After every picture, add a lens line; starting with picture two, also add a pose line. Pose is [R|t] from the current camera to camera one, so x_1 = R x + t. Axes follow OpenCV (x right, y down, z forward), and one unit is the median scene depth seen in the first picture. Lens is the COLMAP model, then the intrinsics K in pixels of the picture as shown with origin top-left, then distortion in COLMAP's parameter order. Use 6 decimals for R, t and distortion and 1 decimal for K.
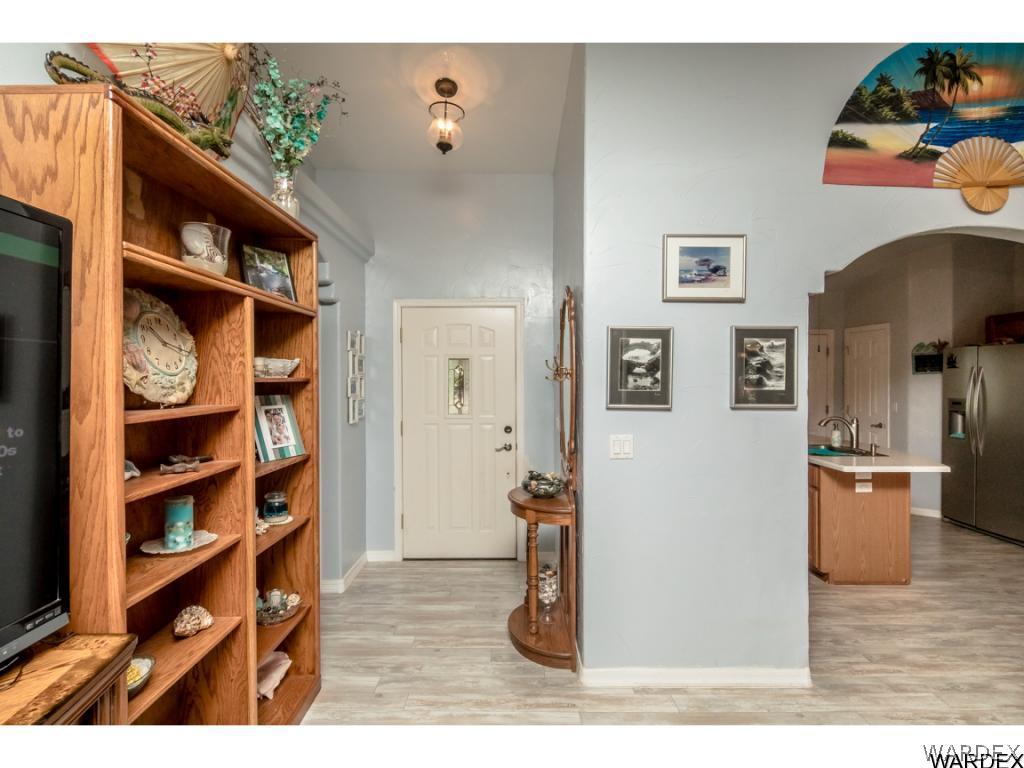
lens RADIAL K [[493.4, 0, 512.1], [0, 493.4, 379.8], [0, 0, 1]] dist [0.005125, -0.003134]
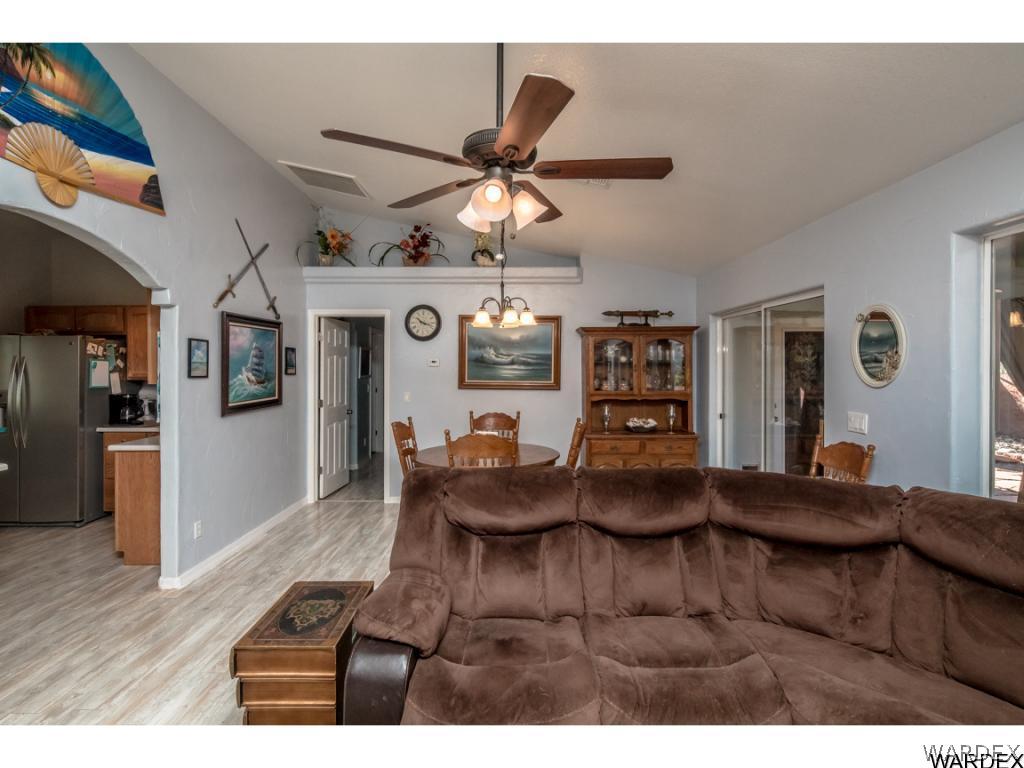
lens RADIAL K [[493.4, 0, 510.8], [0, 493.4, 370.2], [0, 0, 1]] dist [0.005125, -0.003134]
pose [[0.002070, -0.004038, 0.999990, -0.055893], [0.003691, 0.999985, 0.004031, -0.000429], [-0.999991, 0.003682, 0.002085, 0.071086]]
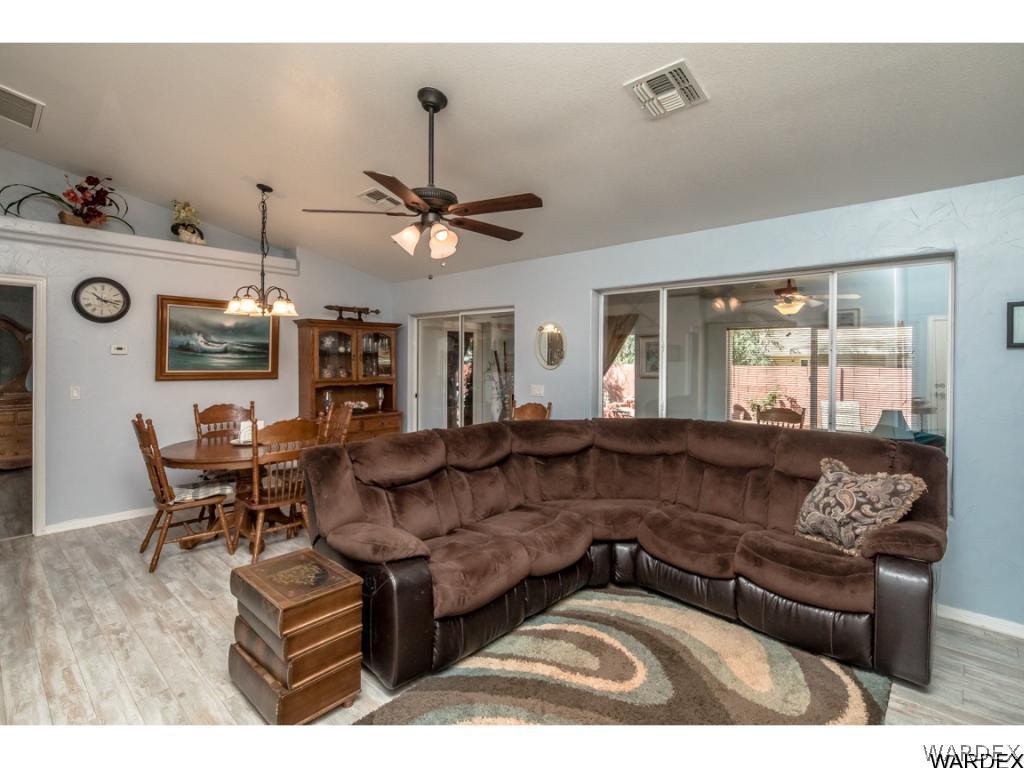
lens RADIAL K [[493.4, 0, 513.7], [0, 493.4, 362.2], [0, 0, 1]] dist [0.005125, -0.003134]
pose [[-0.736598, -0.007877, 0.676285, -0.145931], [-0.001294, 0.999947, 0.010237, -0.001510], [-0.676329, 0.006665, -0.736569, 0.797198]]
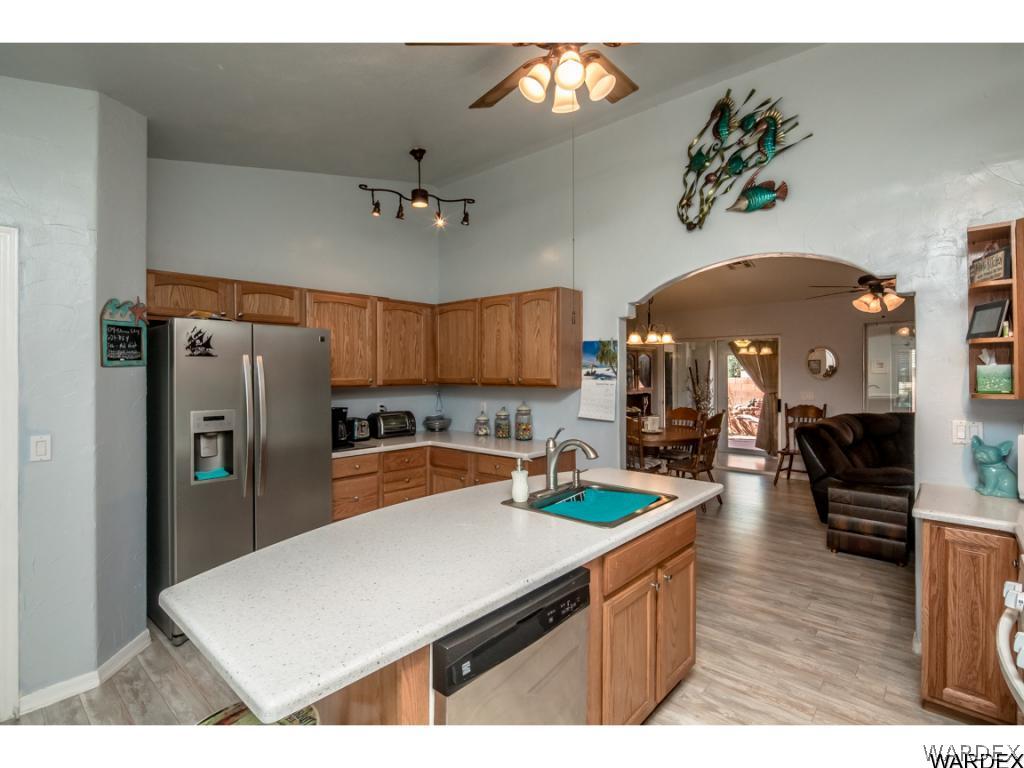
lens RADIAL K [[493.4, 0, 512.6], [0, 493.4, 377.5], [0, 0, 1]] dist [0.005125, -0.003134]
pose [[-0.741914, -0.003057, 0.670488, 0.556791], [0.006923, 0.999901, 0.012220, -0.009680], [-0.670460, 0.013708, -0.741819, 2.551298]]
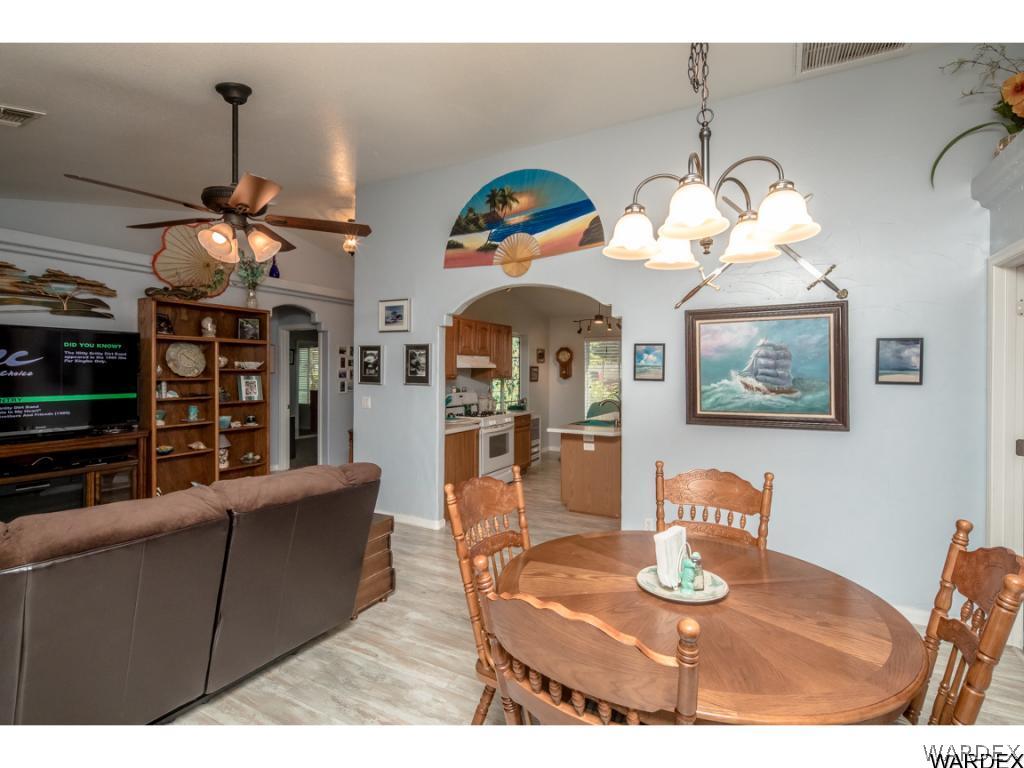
lens RADIAL K [[493.4, 0, 519.8], [0, 493.4, 373.3], [0, 0, 1]] dist [0.005125, -0.003134]
pose [[0.879802, 0.007647, -0.475280, 1.793362], [-0.008447, 0.999964, 0.000453, 0.004947], [0.475266, 0.003616, 0.879835, -0.539038]]
